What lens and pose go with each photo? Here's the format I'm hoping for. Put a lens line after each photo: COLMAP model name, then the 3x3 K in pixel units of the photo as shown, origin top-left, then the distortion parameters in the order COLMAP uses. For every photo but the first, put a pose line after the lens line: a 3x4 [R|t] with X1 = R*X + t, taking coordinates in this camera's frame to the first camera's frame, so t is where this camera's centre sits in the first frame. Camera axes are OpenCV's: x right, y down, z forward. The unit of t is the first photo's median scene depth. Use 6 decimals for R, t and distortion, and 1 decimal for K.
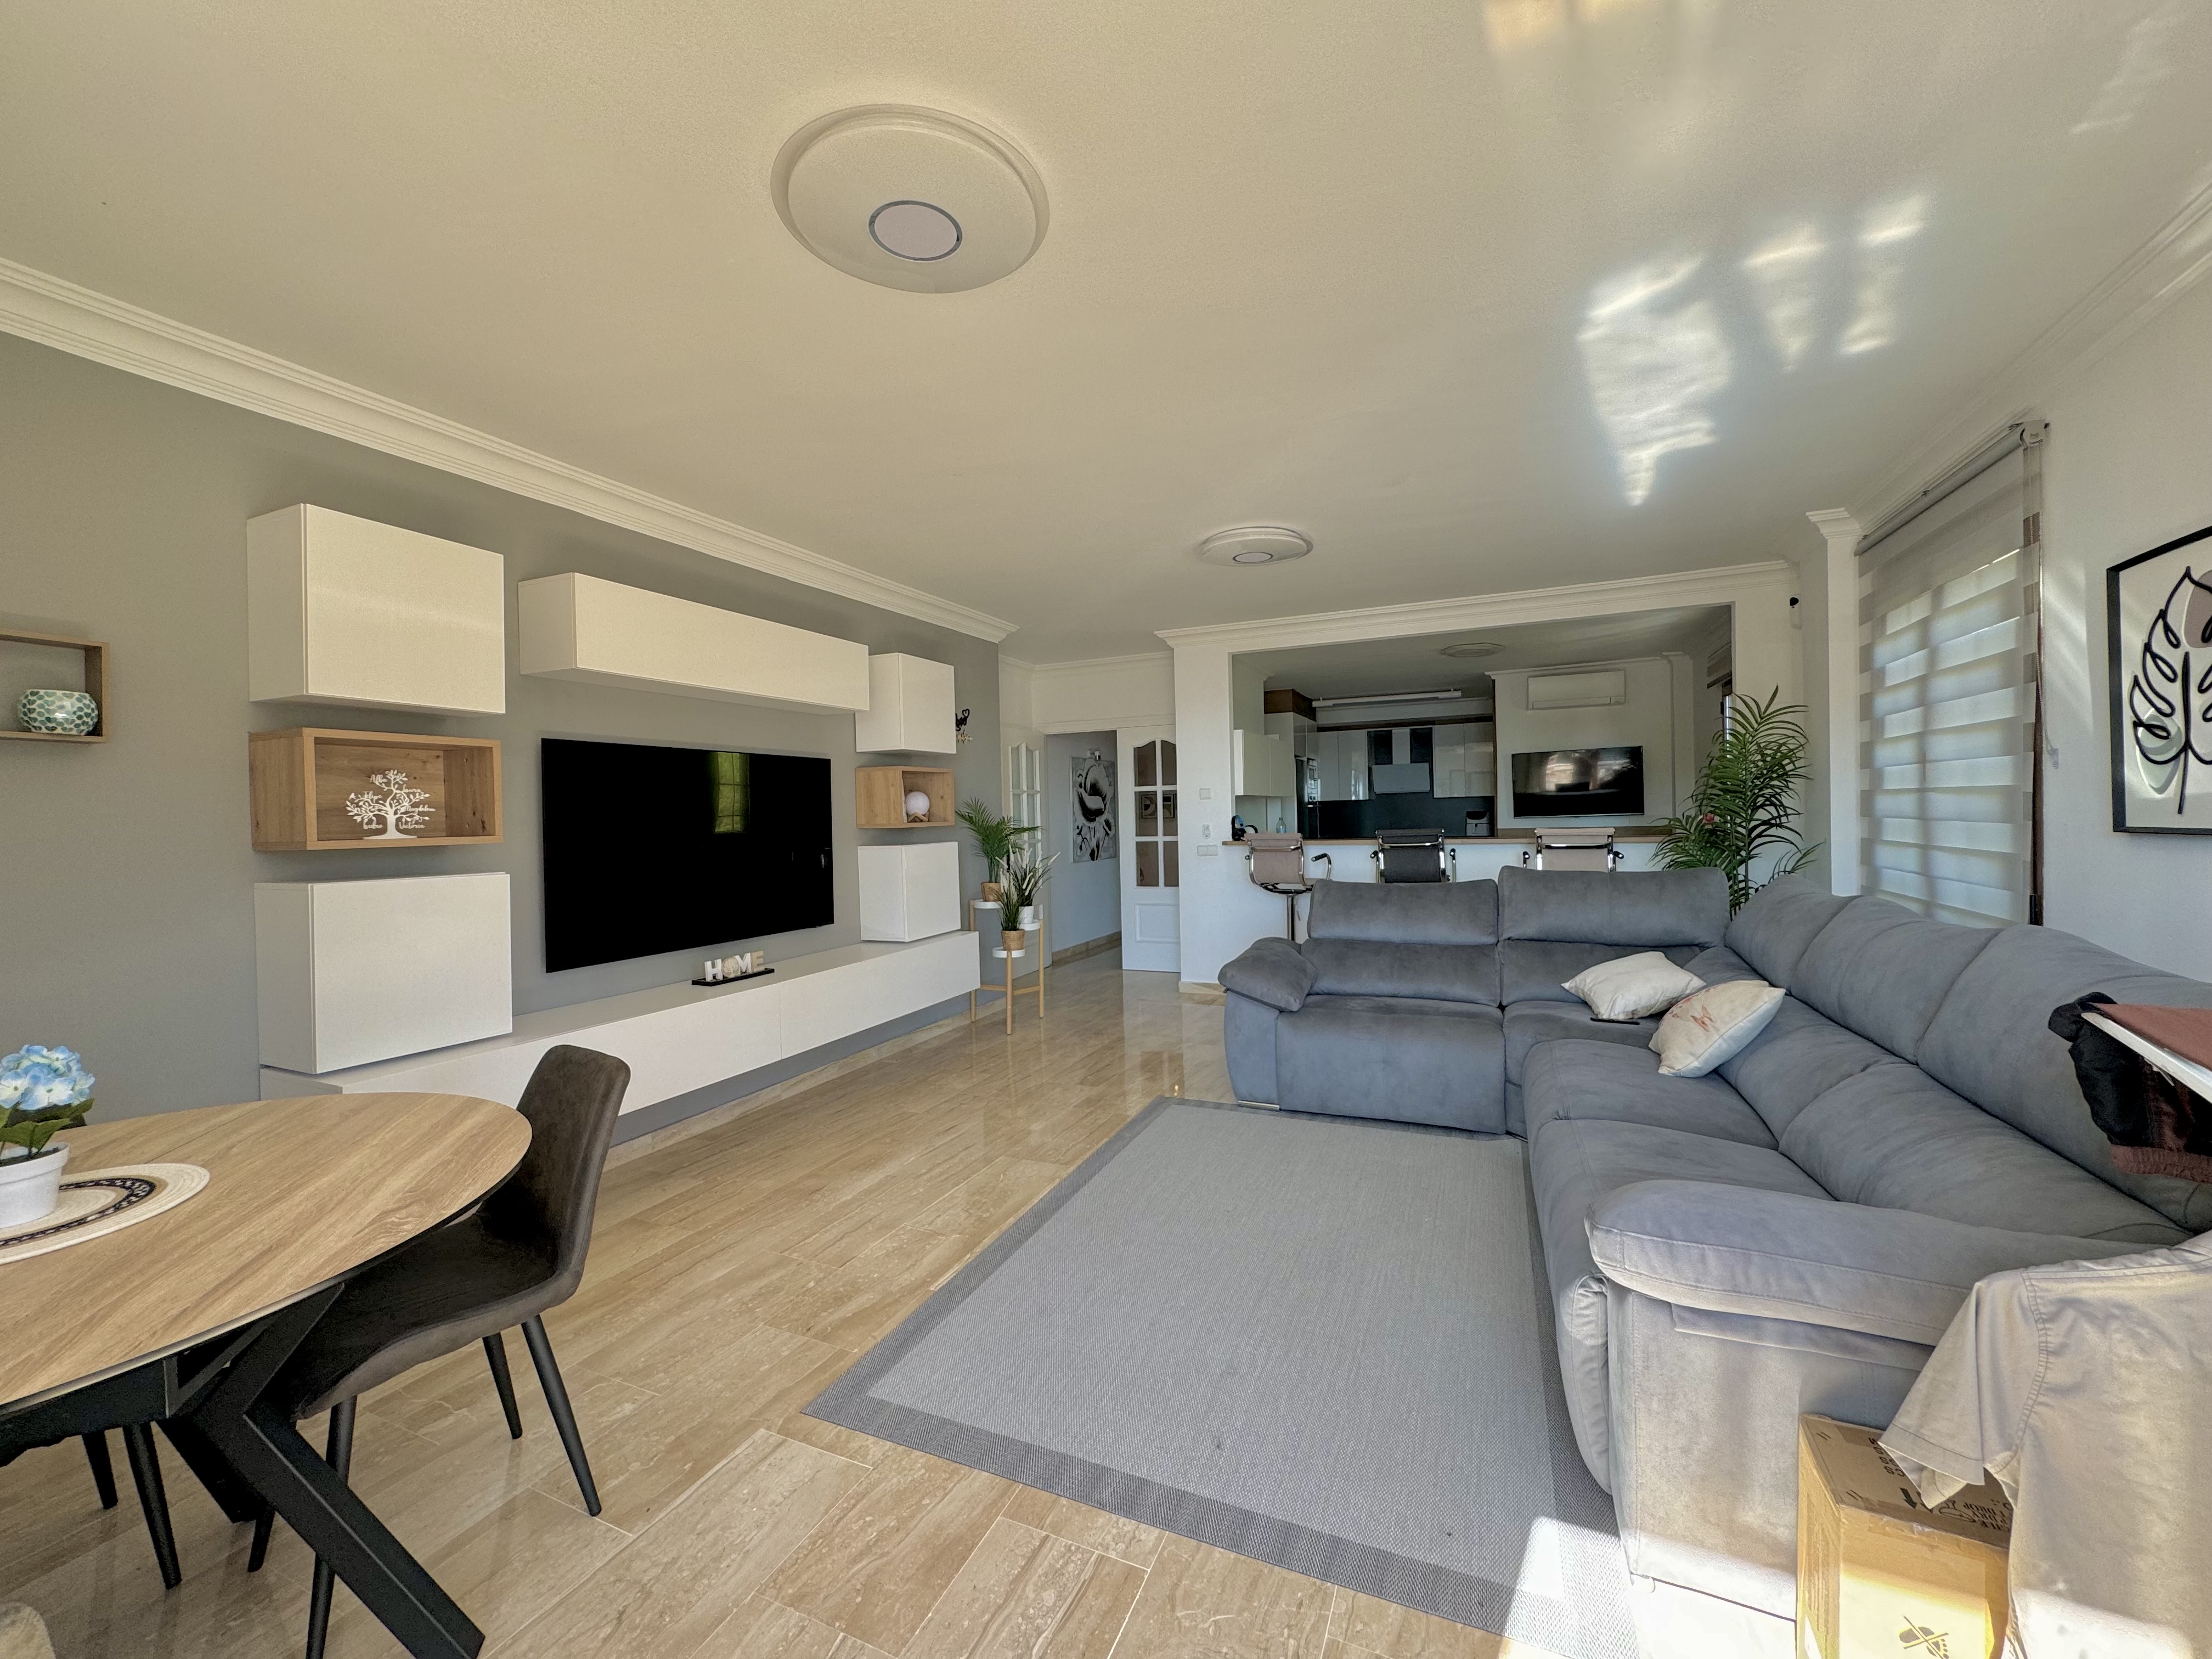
lens RADIAL K [[872.9, 0, 1107.2], [0, 872.9, 819.3], [0, 0, 1]] dist [0.001475, 0.000020]
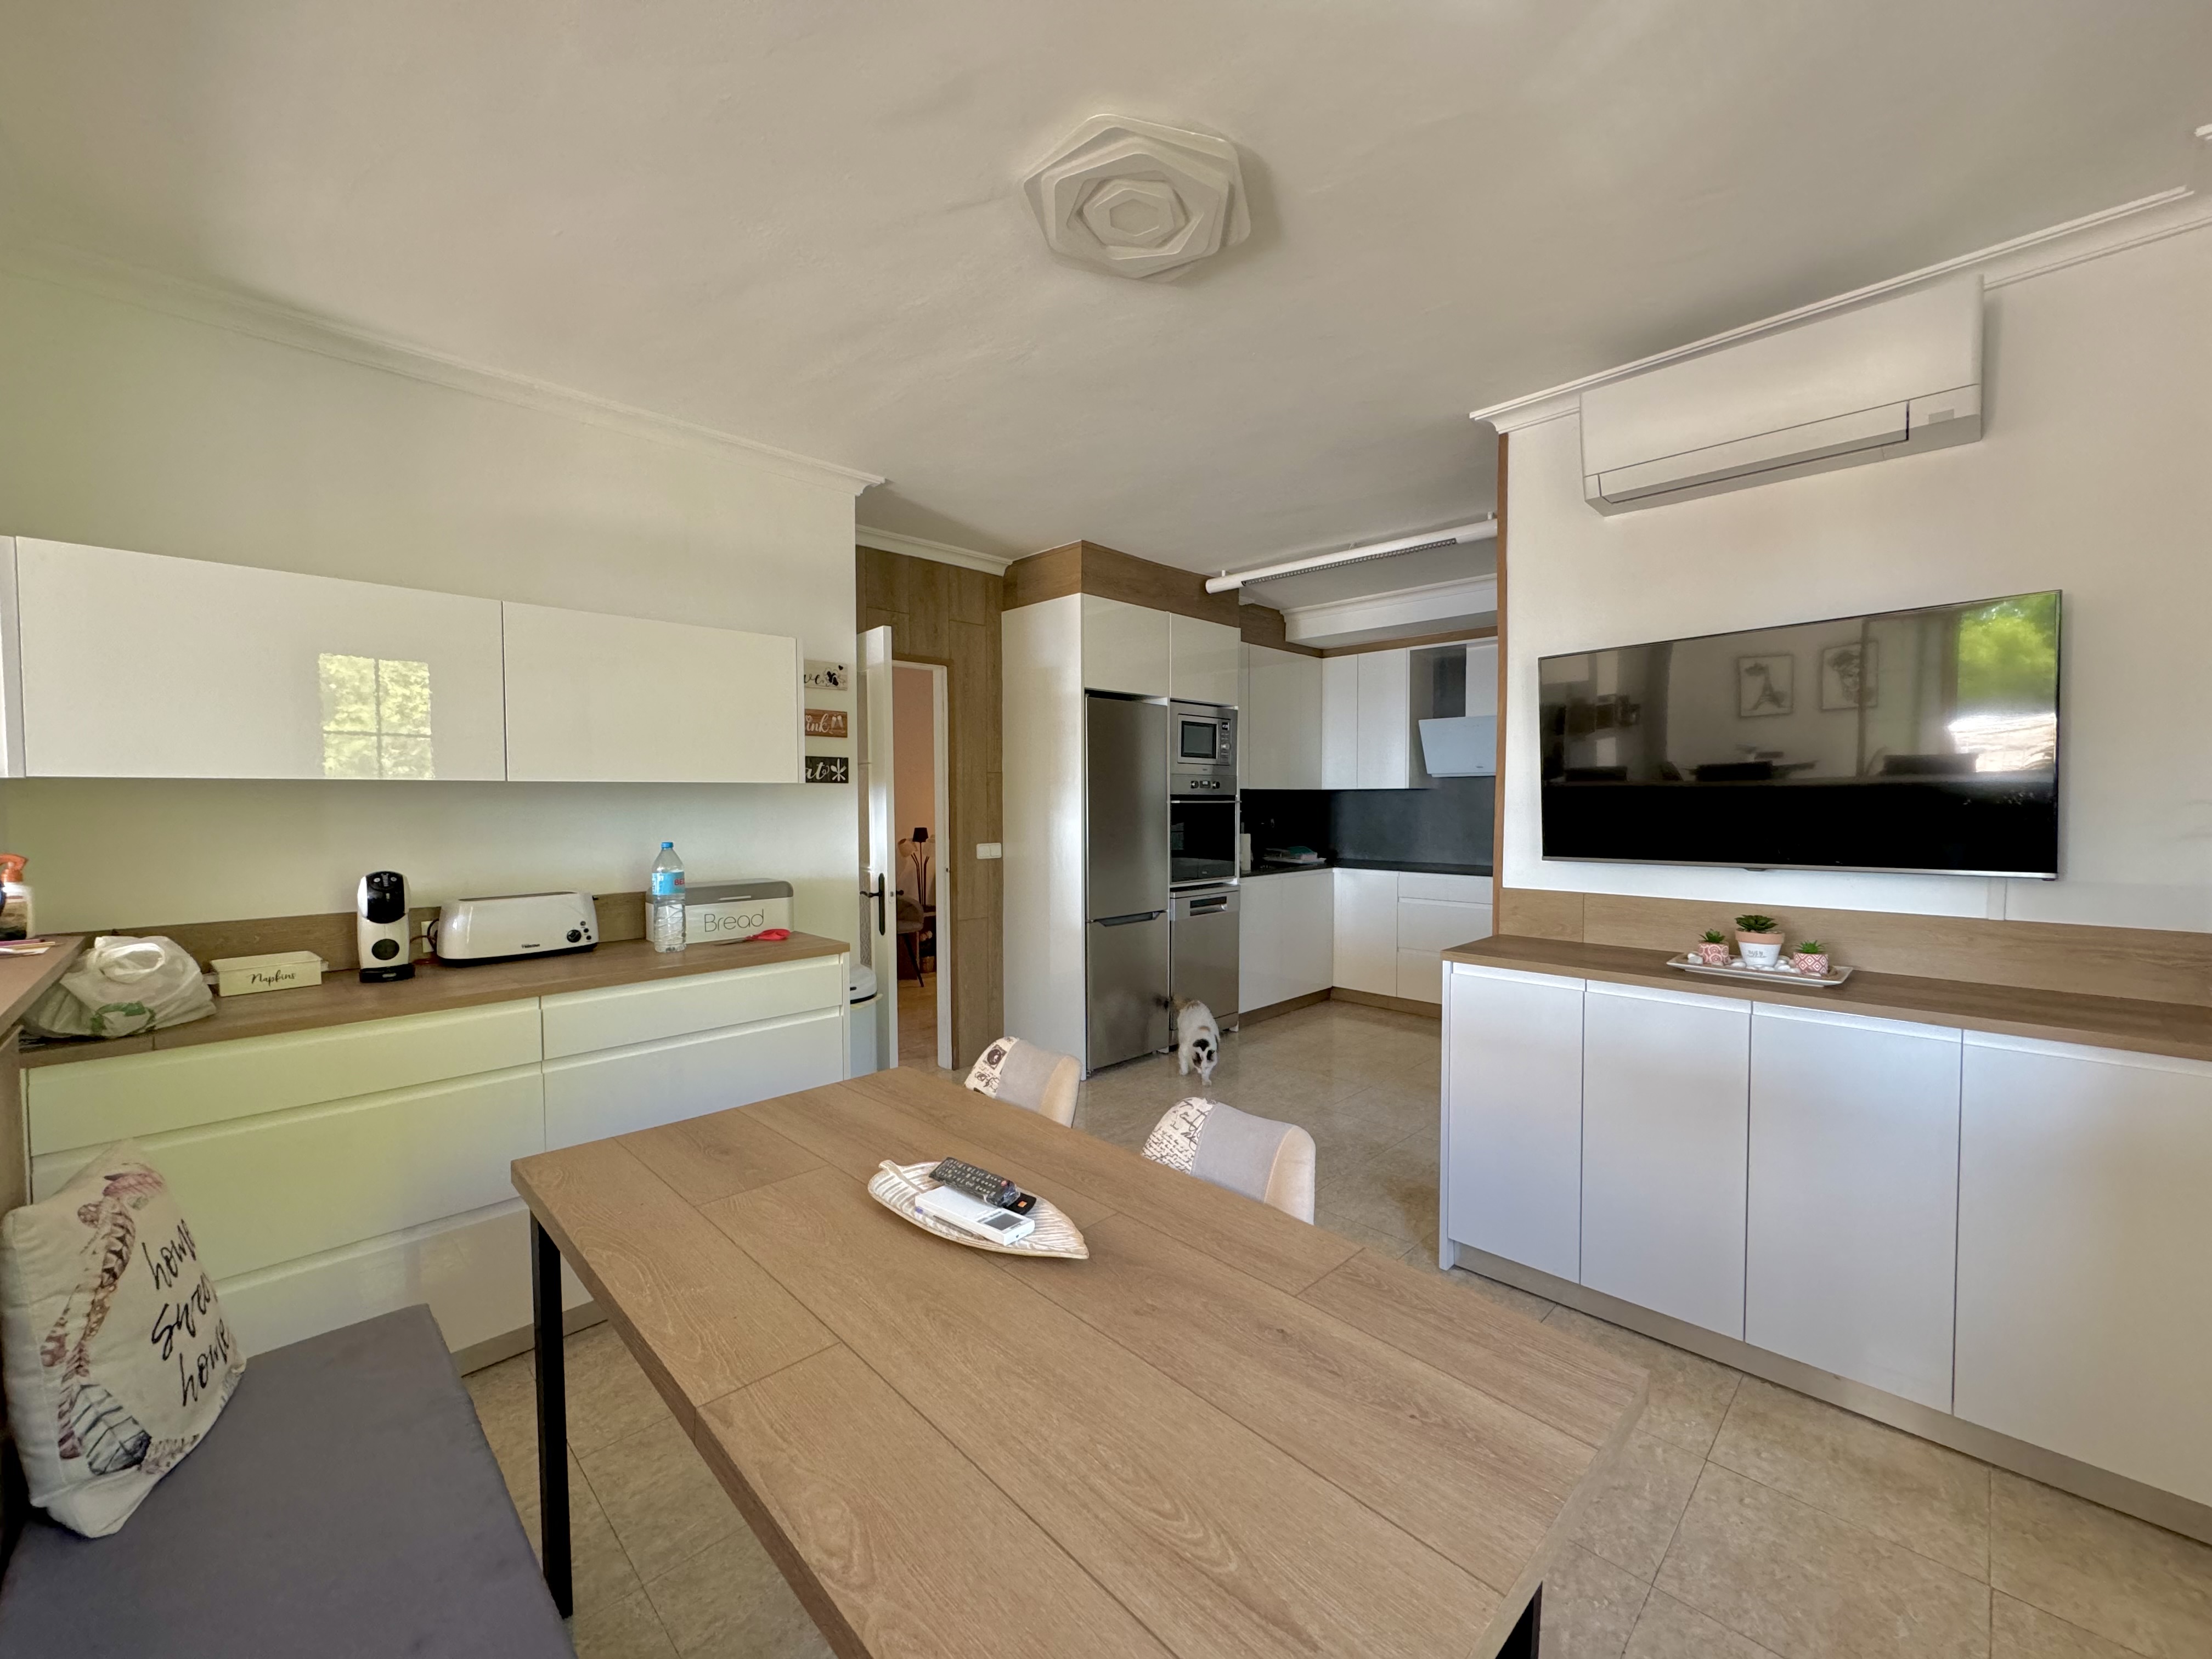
lens RADIAL K [[872.9, 0, 1105.9], [0, 872.9, 825.7], [0, 0, 1]] dist [0.001475, 0.000020]
pose [[0.940319, 0.038037, -0.338163, 0.527619], [-0.026759, 0.998921, 0.037952, -0.026734], [0.339242, -0.026638, 0.940322, 0.801323]]
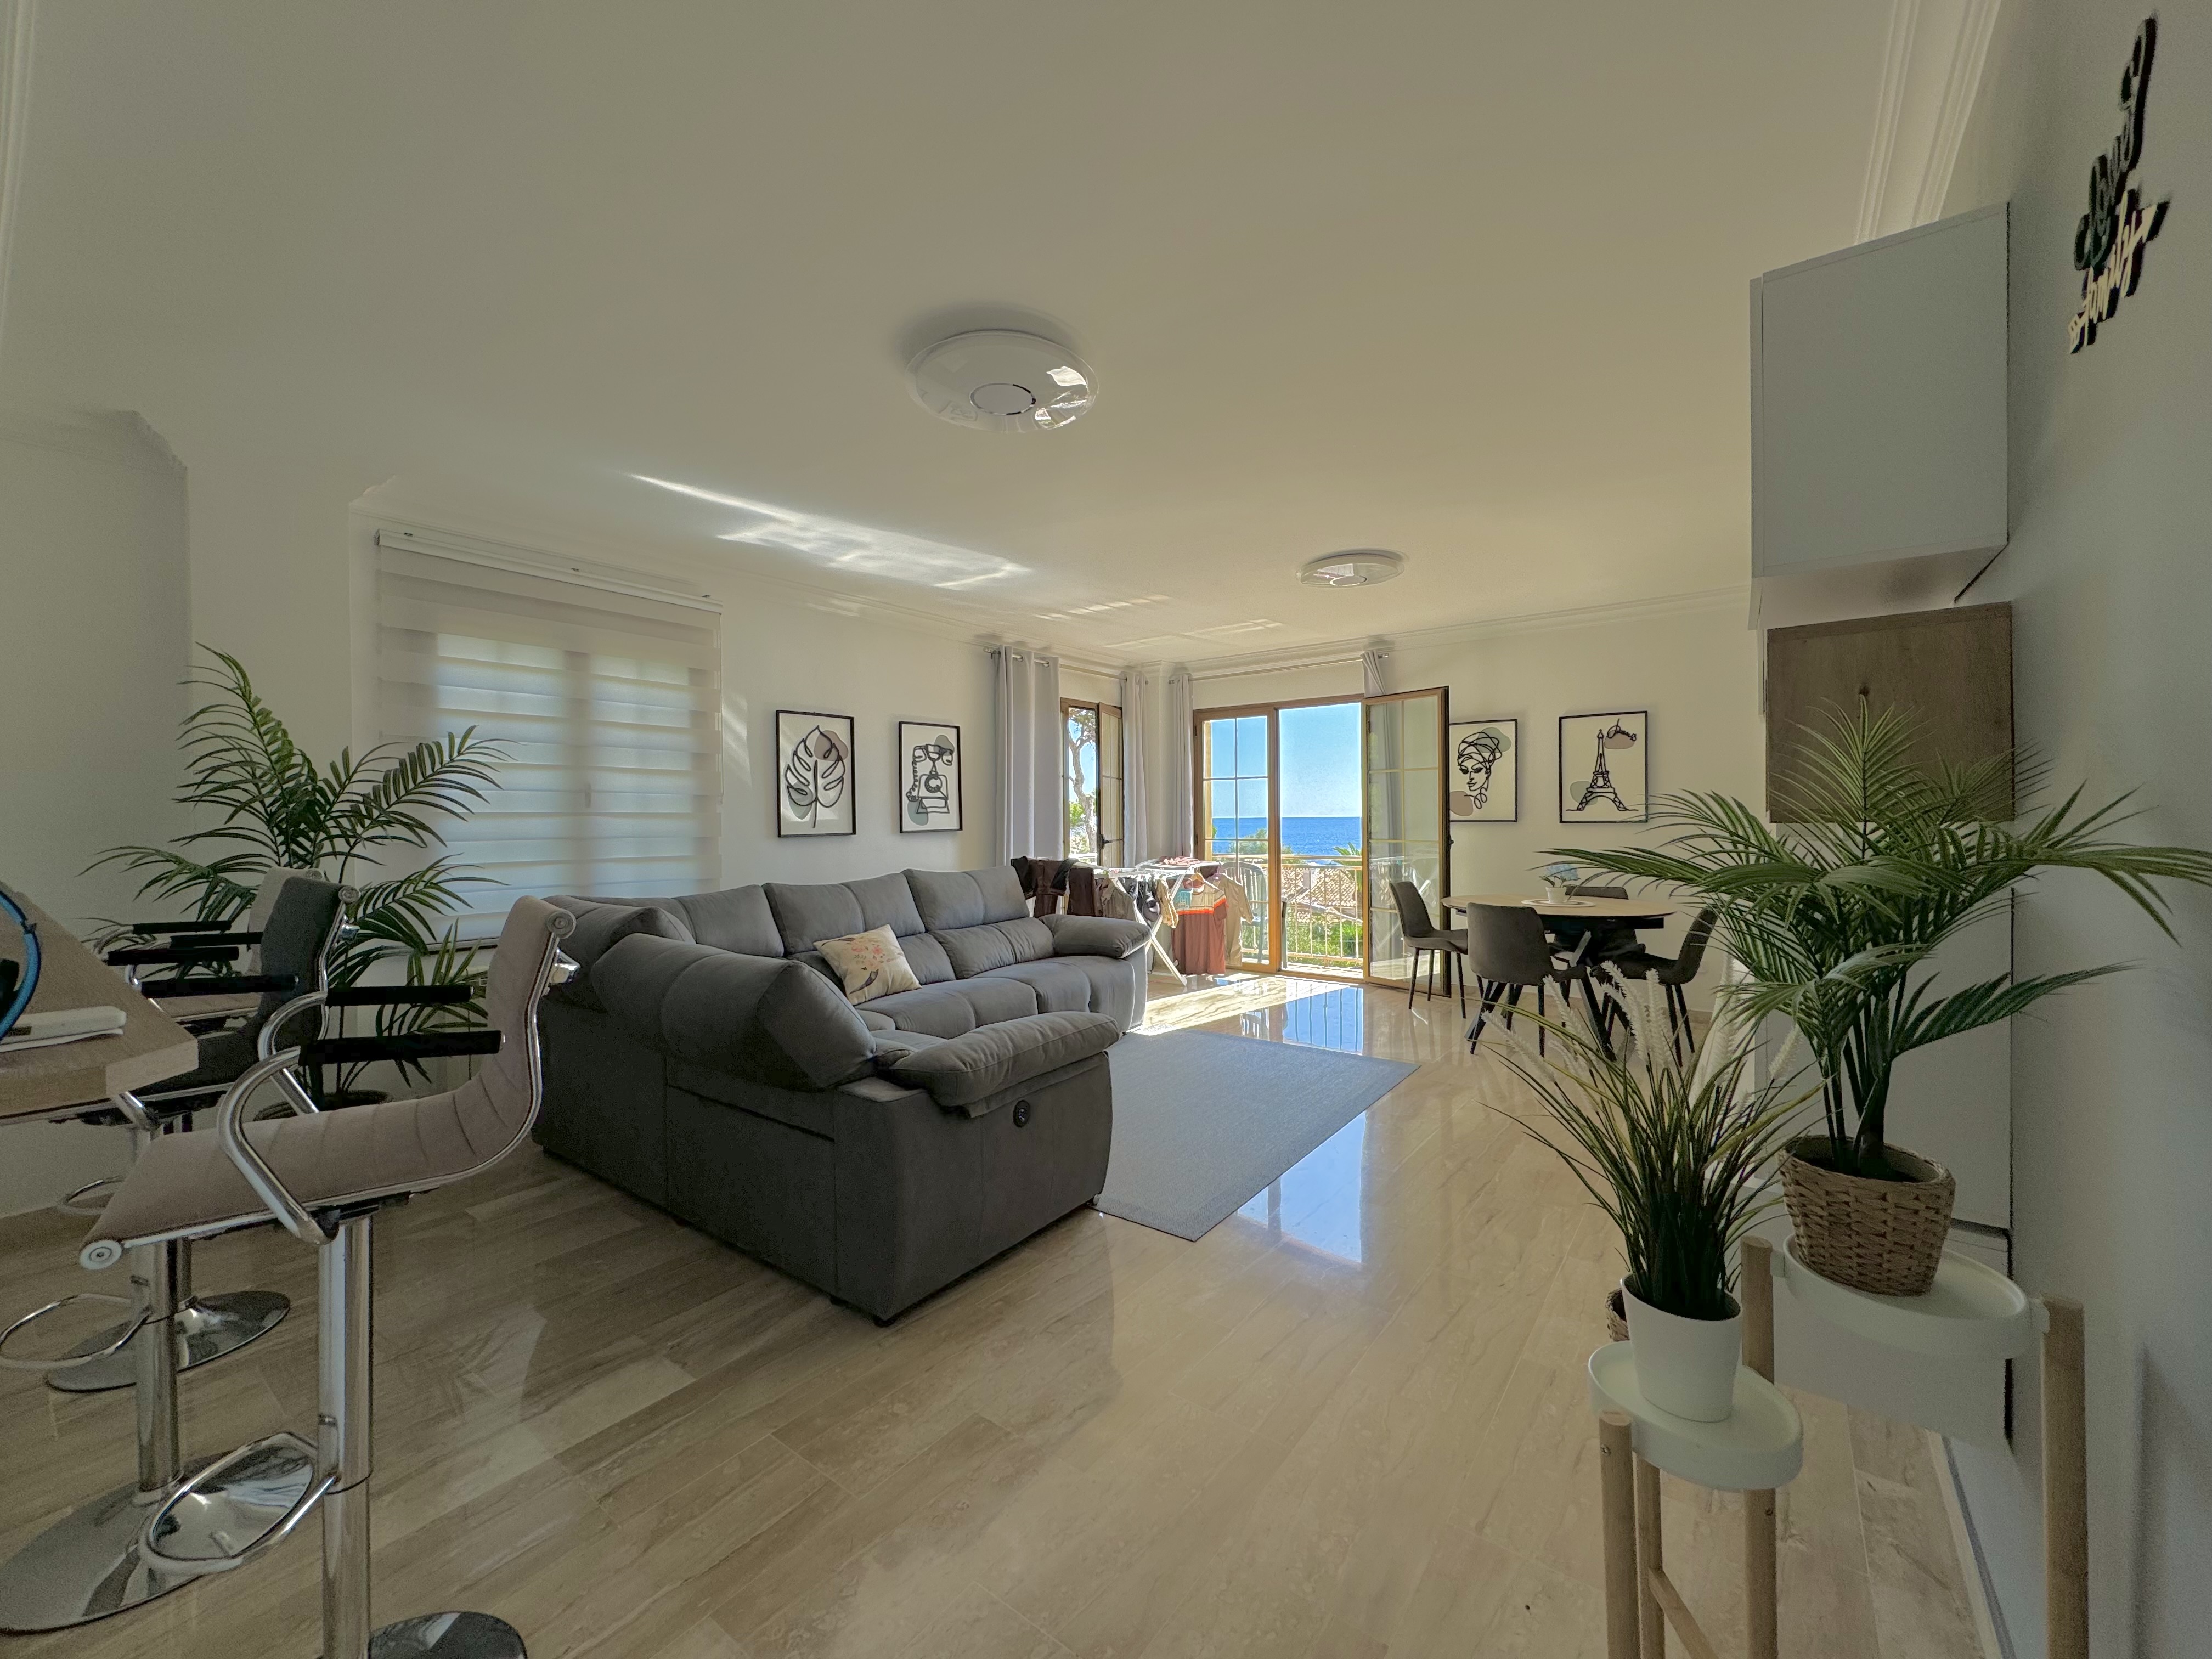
lens RADIAL K [[872.9, 0, 1099.5], [0, 872.9, 822.9], [0, 0, 1]] dist [0.001475, 0.000020]
pose [[-0.974412, 0.031503, 0.222549, -0.044323], [0.035064, 0.999312, 0.012064, -0.019218], [-0.222016, 0.019558, -0.974847, 2.922236]]
